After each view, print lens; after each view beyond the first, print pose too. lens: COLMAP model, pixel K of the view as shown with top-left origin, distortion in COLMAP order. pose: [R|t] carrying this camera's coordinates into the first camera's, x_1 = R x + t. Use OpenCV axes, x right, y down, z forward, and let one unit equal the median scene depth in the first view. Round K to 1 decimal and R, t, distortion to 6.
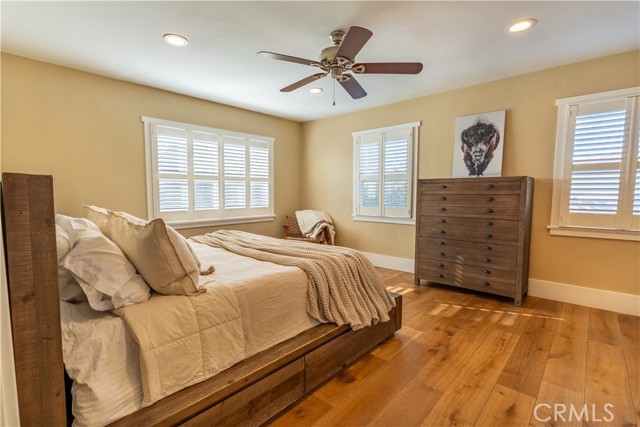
lens RADIAL K [[301.8, 0, 320.0], [0, 301.8, 213.5], [0, 0, 1]] dist [0.000741, 0.000109]
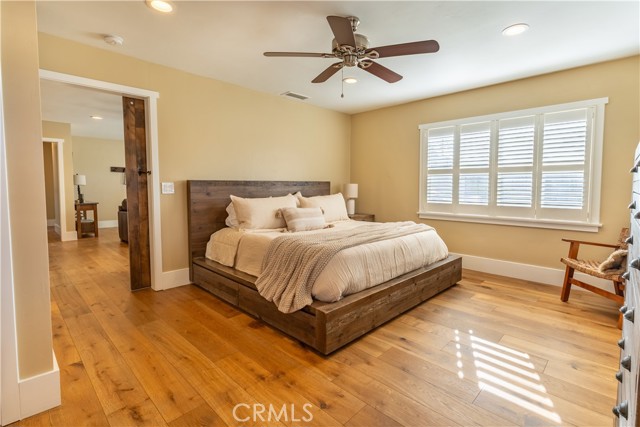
lens RADIAL K [[309.6, 0, 320.3], [0, 309.6, 201.6], [0, 0, 1]] dist [-0.000441, 0.000229]
pose [[-0.042389, 0.051104, -0.997793, 0.616517], [-0.073831, 0.995800, 0.054138, -0.039216], [0.996369, 0.075963, -0.038438, 0.566986]]
